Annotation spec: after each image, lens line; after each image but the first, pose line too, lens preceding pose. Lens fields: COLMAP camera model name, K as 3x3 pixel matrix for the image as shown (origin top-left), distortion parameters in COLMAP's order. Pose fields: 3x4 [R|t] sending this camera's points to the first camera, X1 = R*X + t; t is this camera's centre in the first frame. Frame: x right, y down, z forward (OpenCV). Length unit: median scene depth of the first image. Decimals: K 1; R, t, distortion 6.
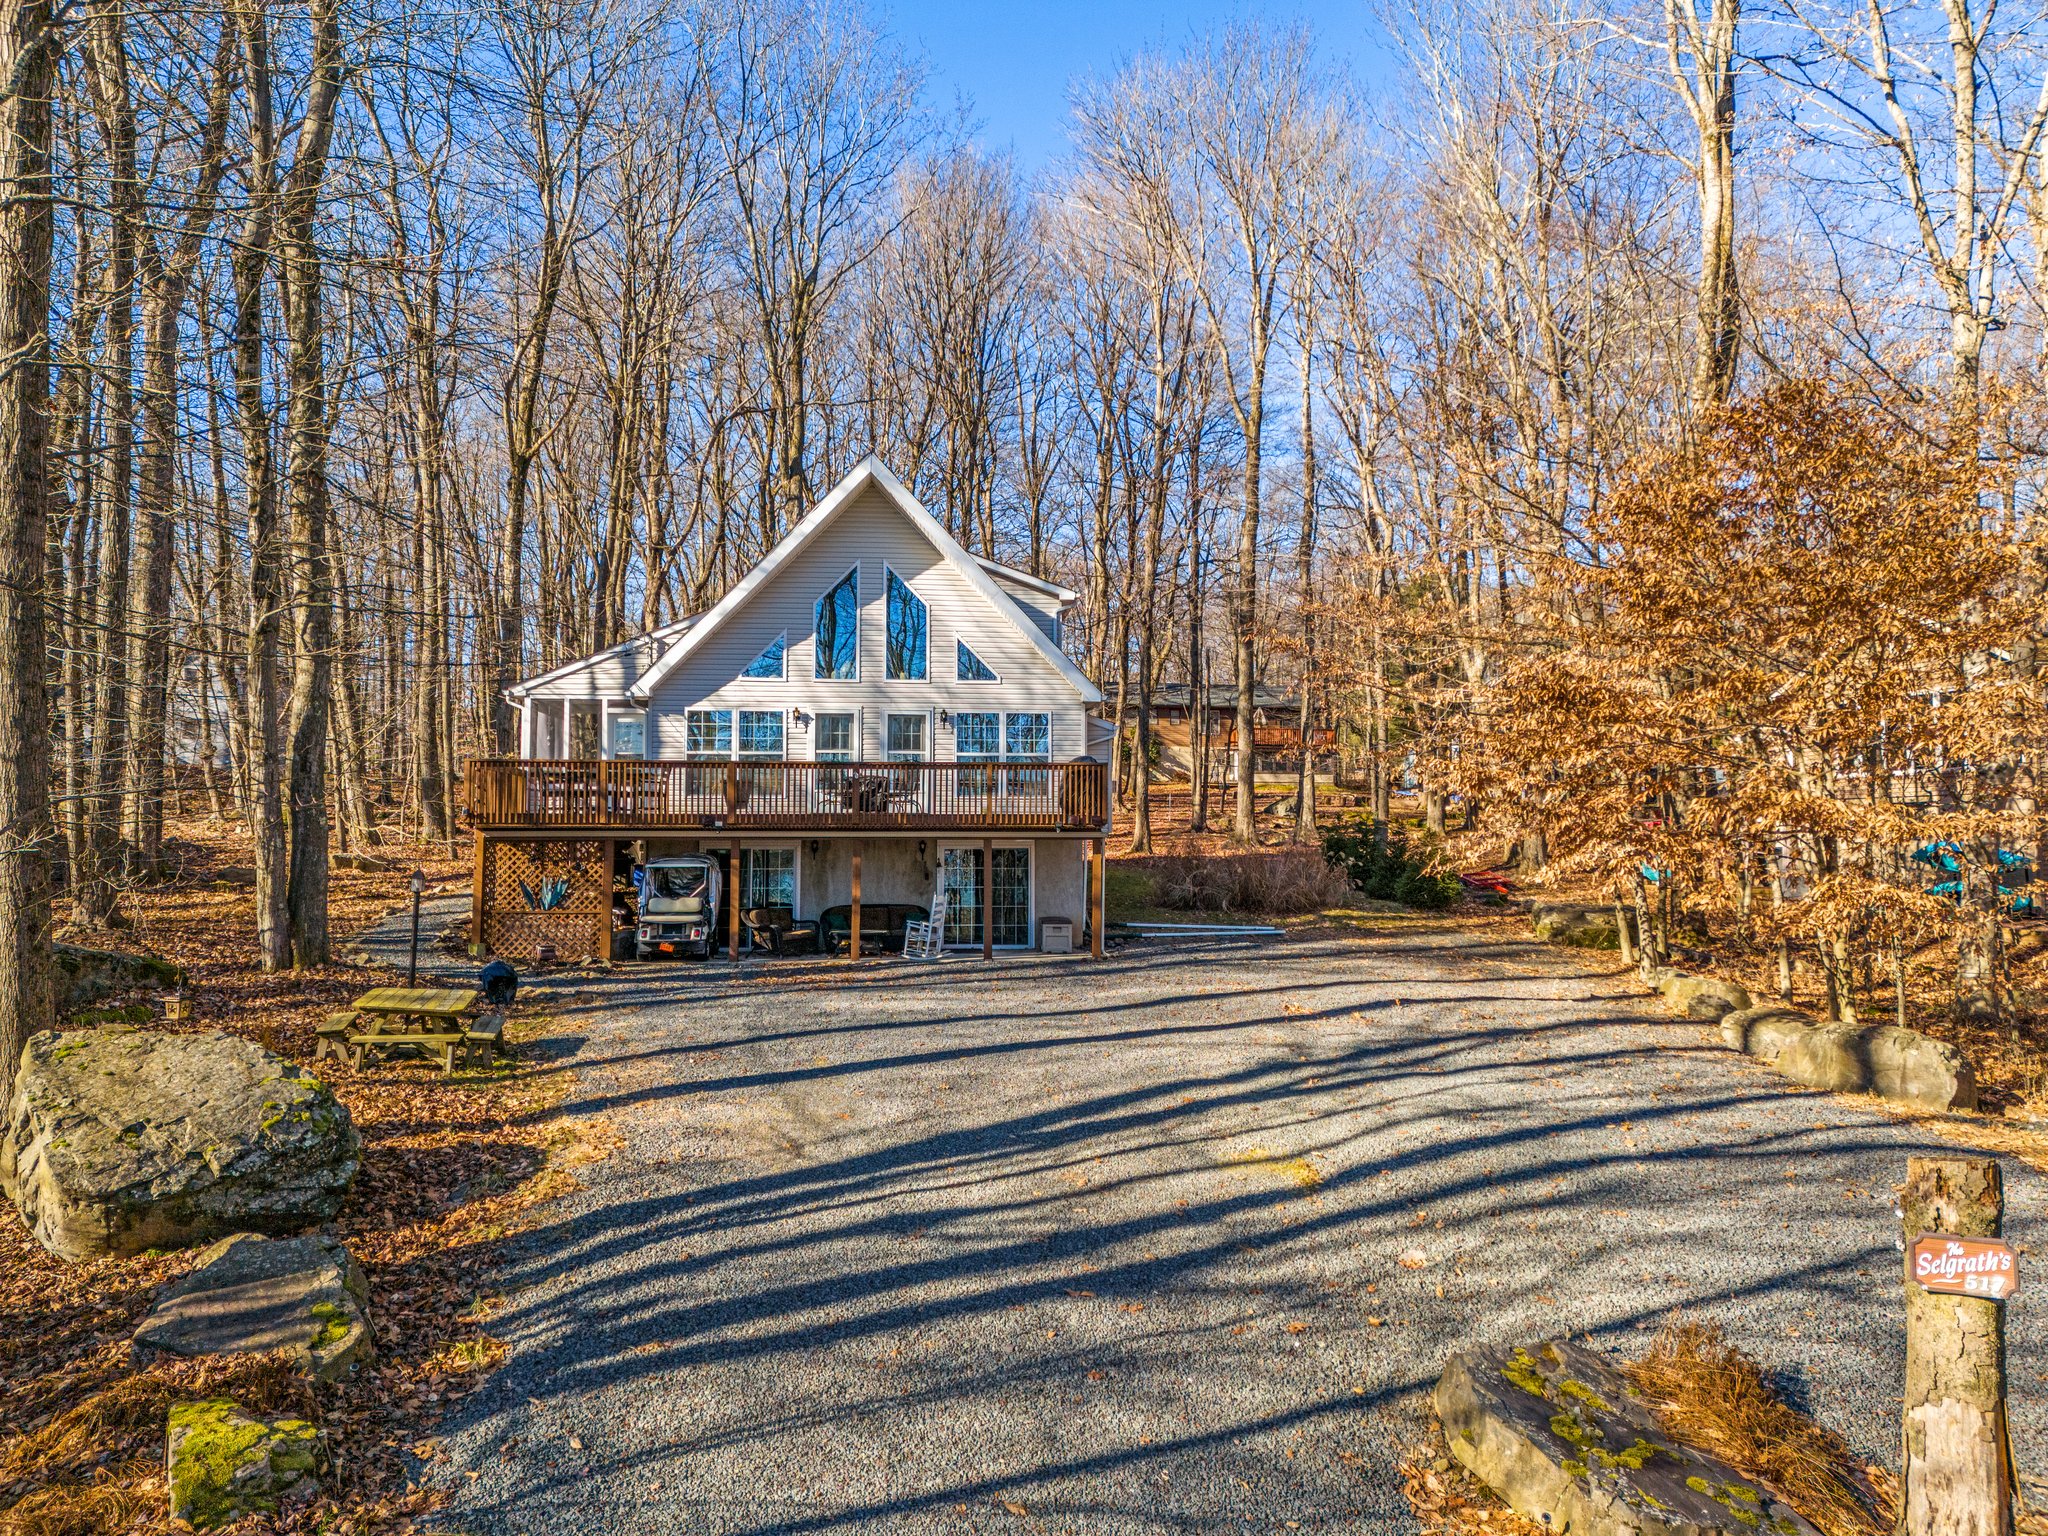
lens RADIAL K [[1488.6, 0, 1025.5], [0, 1488.6, 758.5], [0, 0, 1]] dist [0.046815, -0.035022]
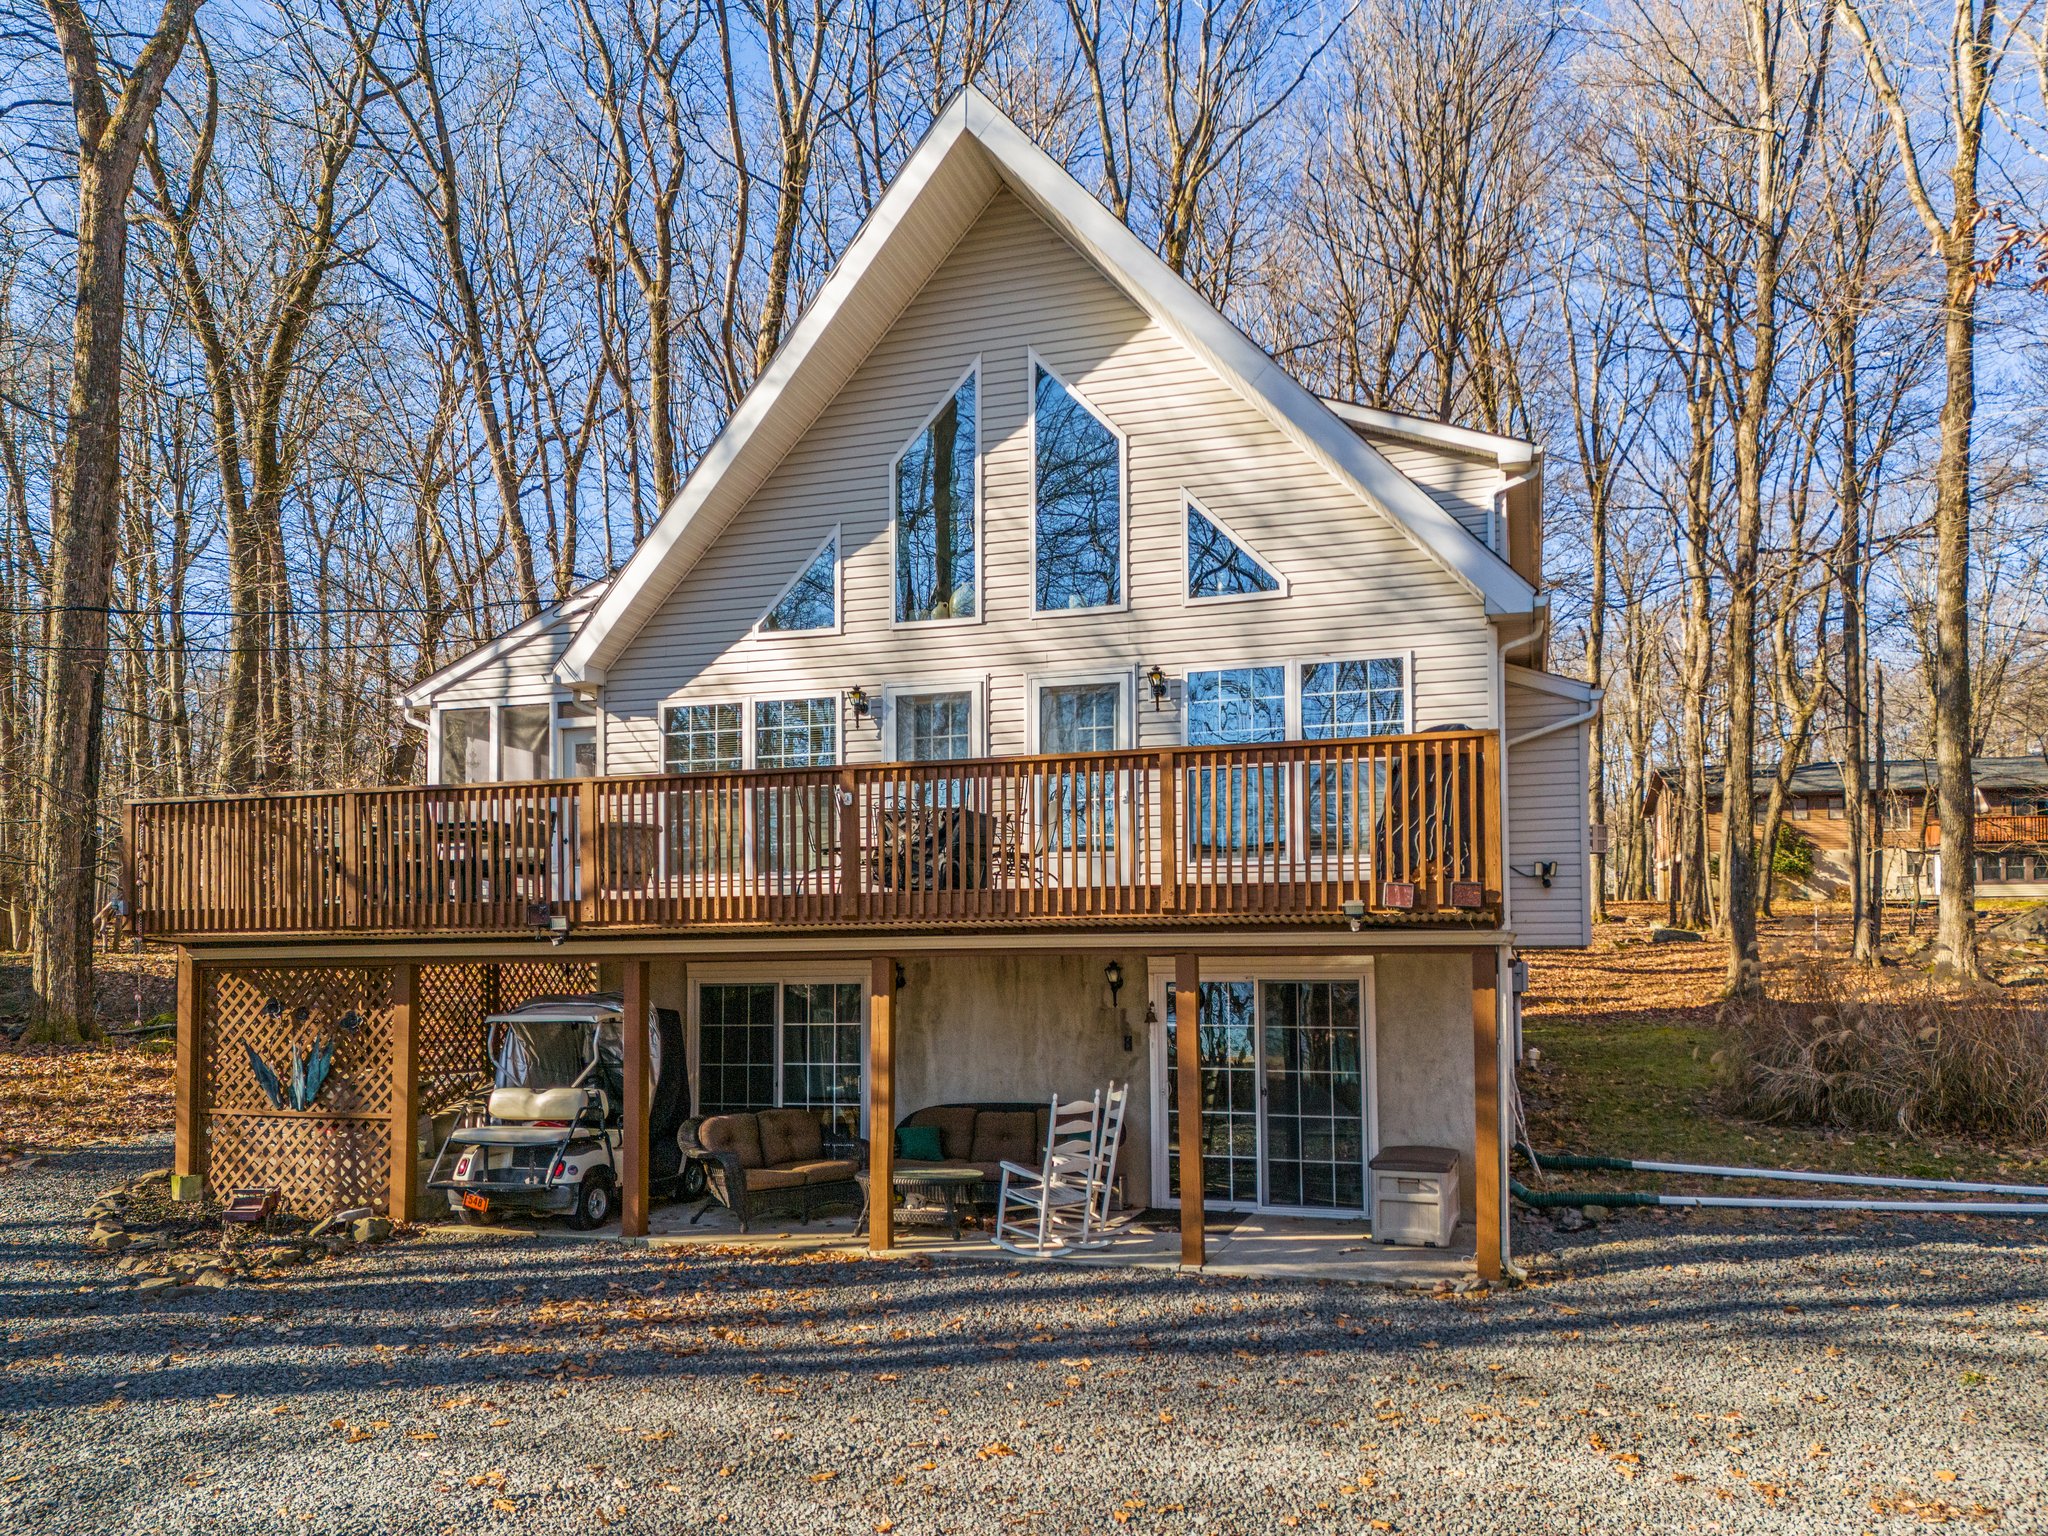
lens RADIAL K [[1488.6, 0, 1077.8], [0, 1488.6, 926.7], [0, 0, 1]] dist [0.046815, -0.035022]
pose [[0.928462, -0.021313, -0.370816, 0.084766], [0.024872, 0.999679, 0.004817, 0.041594], [0.370595, -0.013695, 0.928694, 0.583798]]
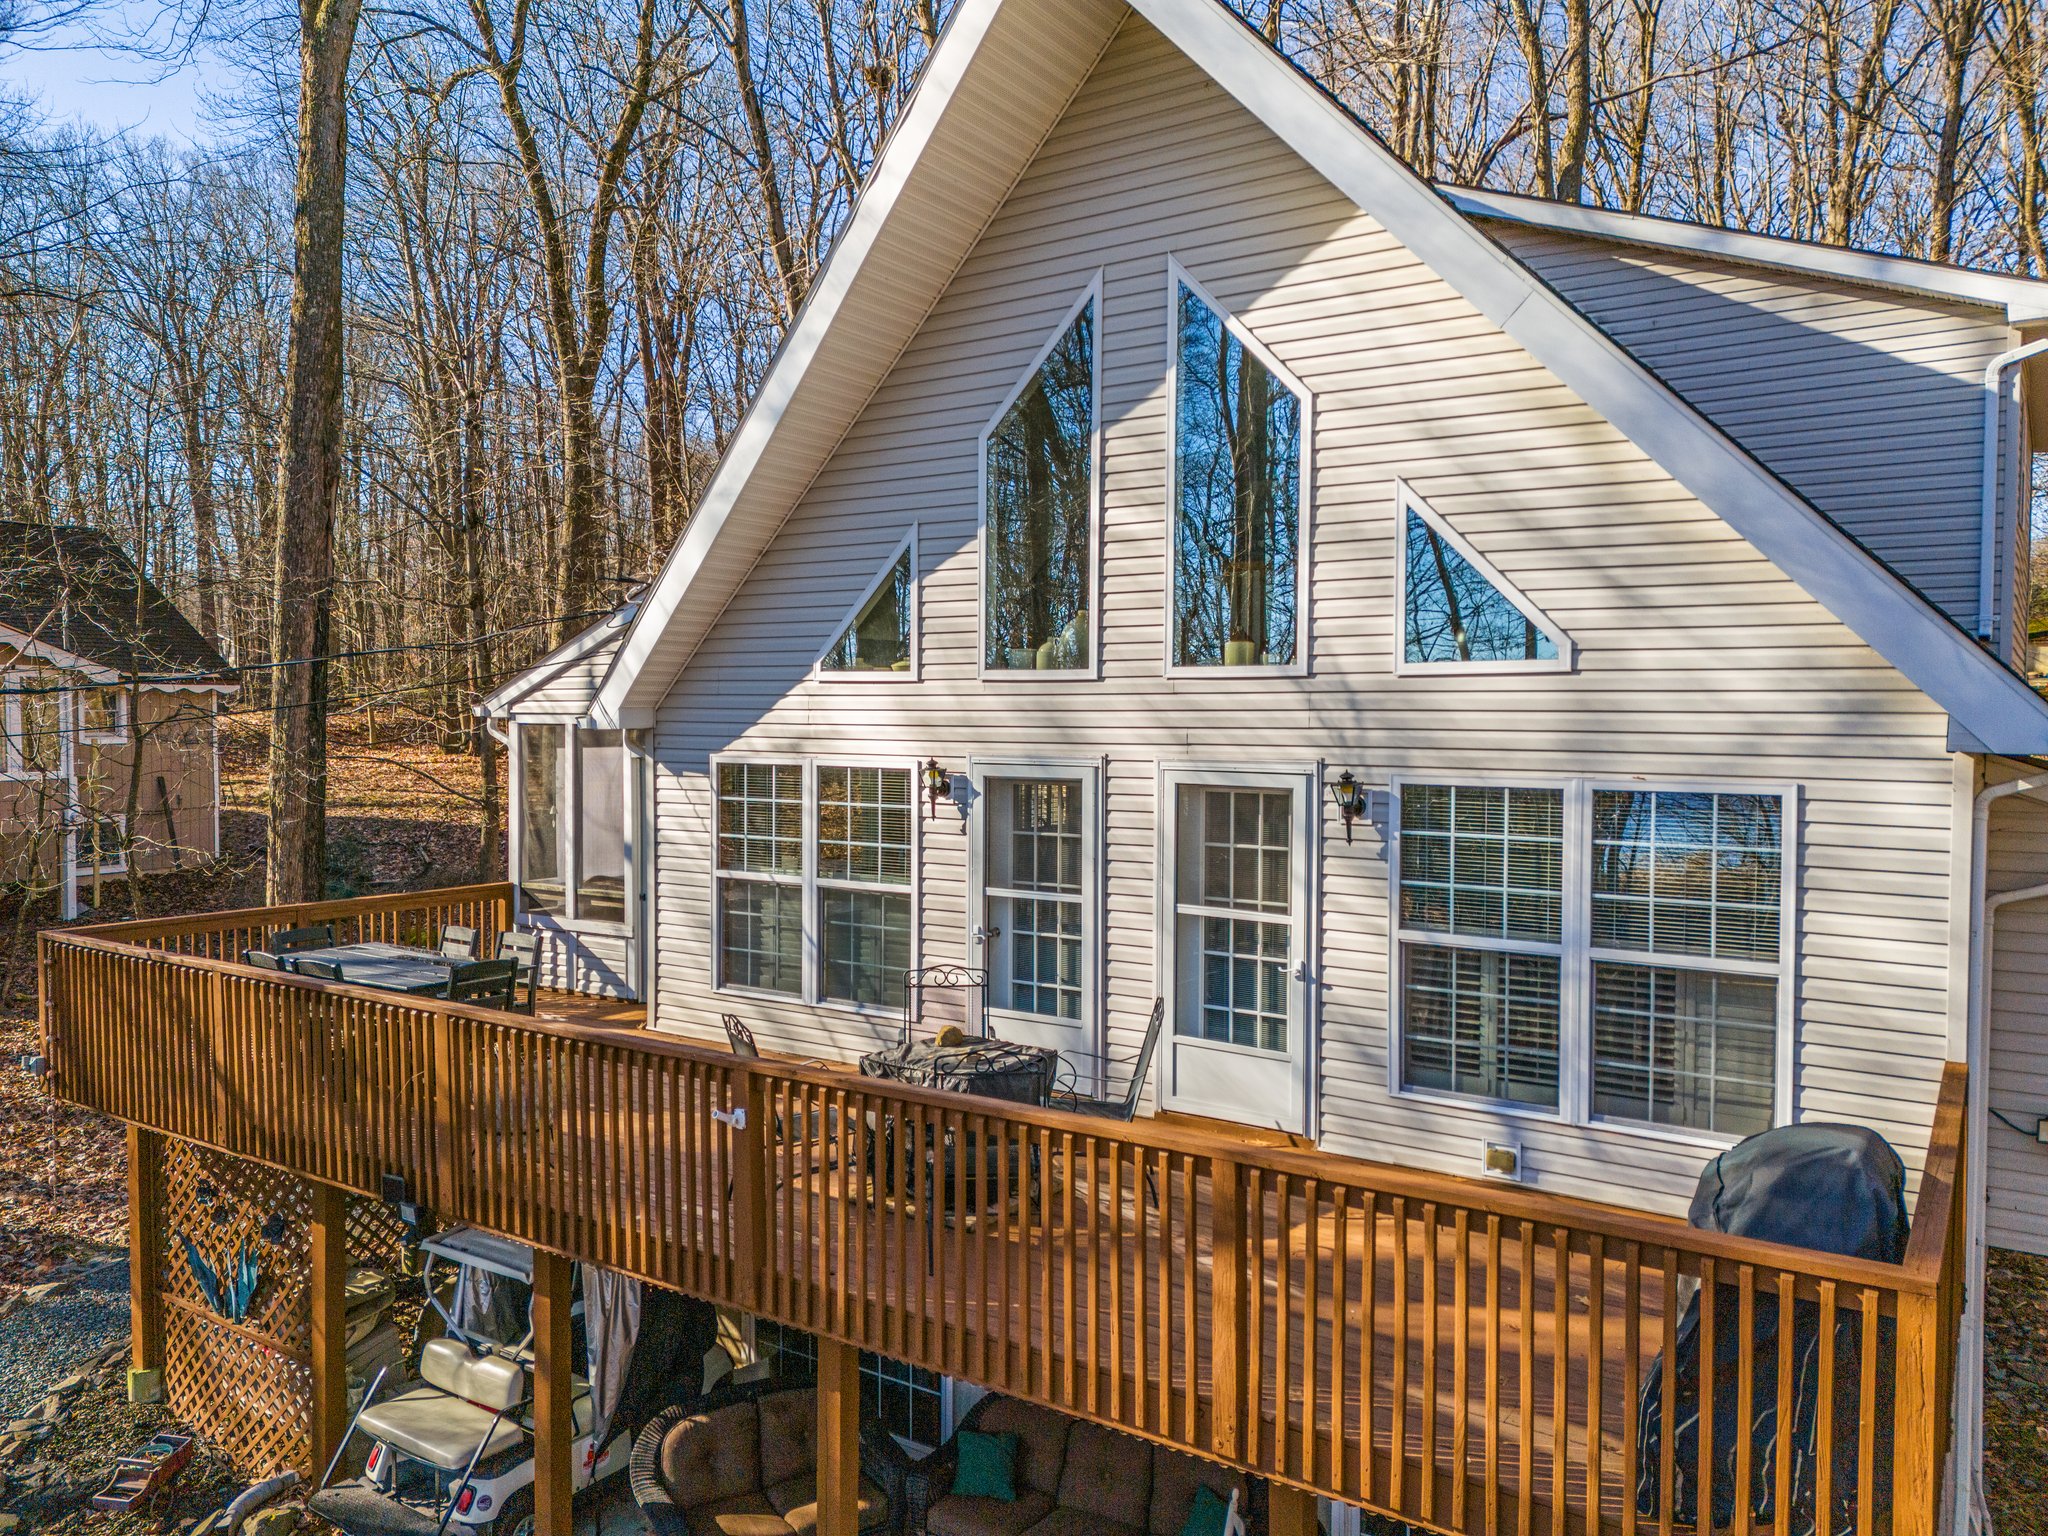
lens RADIAL K [[1488.6, 0, 1044.5], [0, 1488.6, 777.6], [0, 0, 1]] dist [0.046815, -0.035022]
pose [[0.781794, 0.025943, -0.622997, 0.071959], [0.021511, 0.997417, 0.068529, -0.051840], [0.623166, -0.066977, 0.779217, 0.754038]]
